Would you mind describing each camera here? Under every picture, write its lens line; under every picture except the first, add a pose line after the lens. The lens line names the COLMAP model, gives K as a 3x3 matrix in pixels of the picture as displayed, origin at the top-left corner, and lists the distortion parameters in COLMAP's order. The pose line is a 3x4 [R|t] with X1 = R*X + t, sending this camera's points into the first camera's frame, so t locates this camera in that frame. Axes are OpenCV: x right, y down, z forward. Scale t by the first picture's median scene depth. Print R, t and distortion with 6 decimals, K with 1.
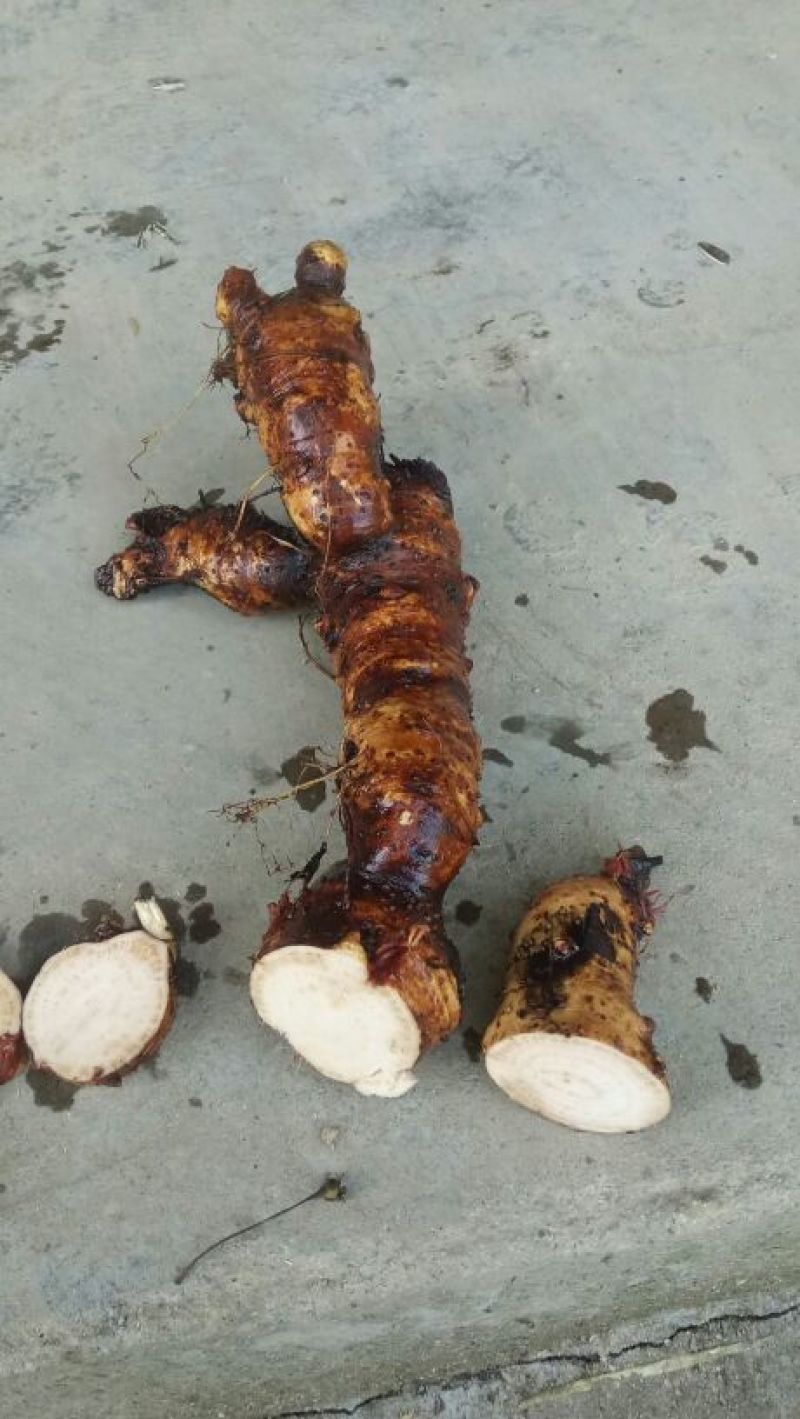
lens RADIAL K [[1120.5, 0, 390.5], [0, 1120.5, 708.8], [0, 0, 1]] dist [0.146729, -0.235414]
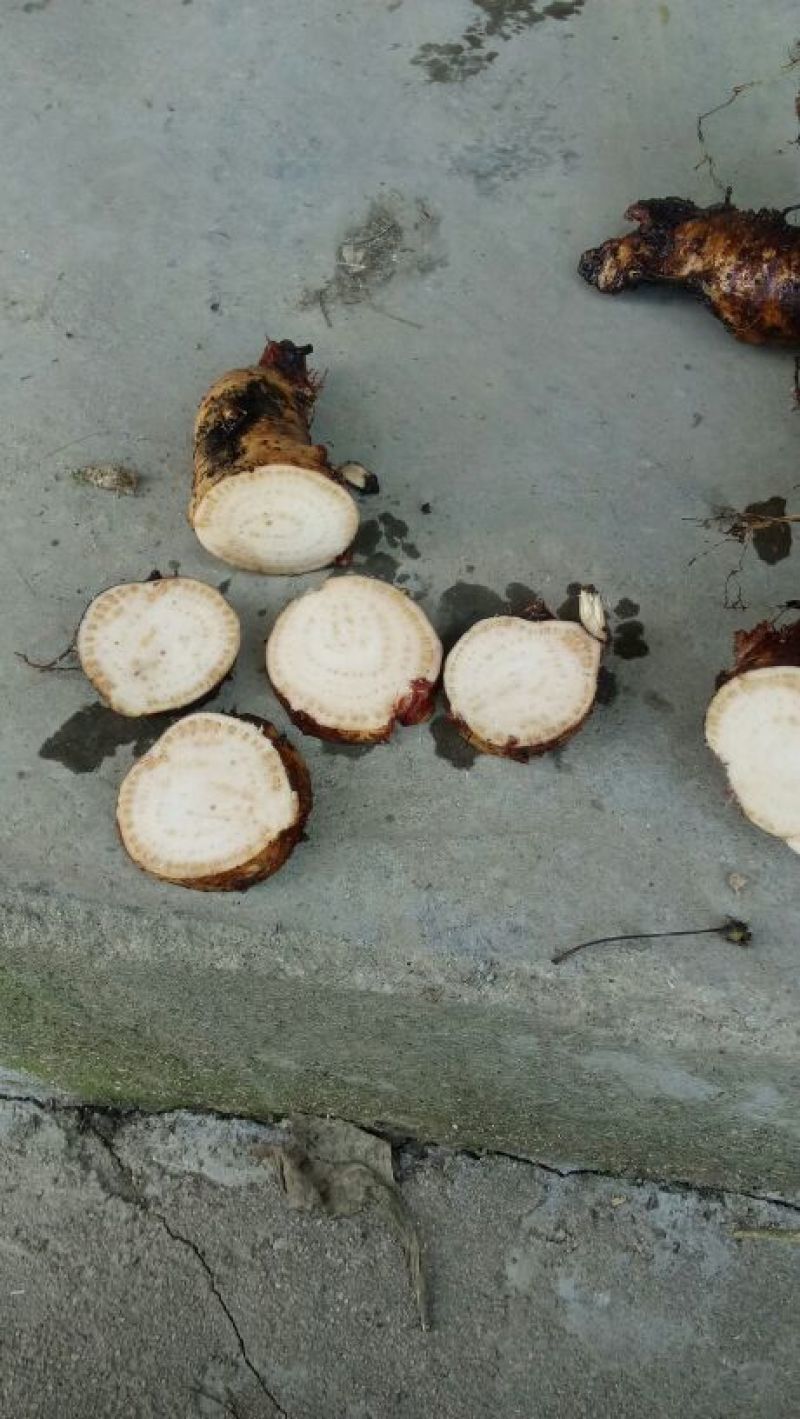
lens RADIAL K [[1120.5, 0, 390.5], [0, 1120.5, 708.8], [0, 0, 1]] dist [0.146729, -0.235414]
pose [[0.942628, 0.304806, -0.136181, -0.188157], [-0.285768, 0.947588, 0.142877, 0.151019], [0.172593, -0.095764, 0.980327, 0.047058]]
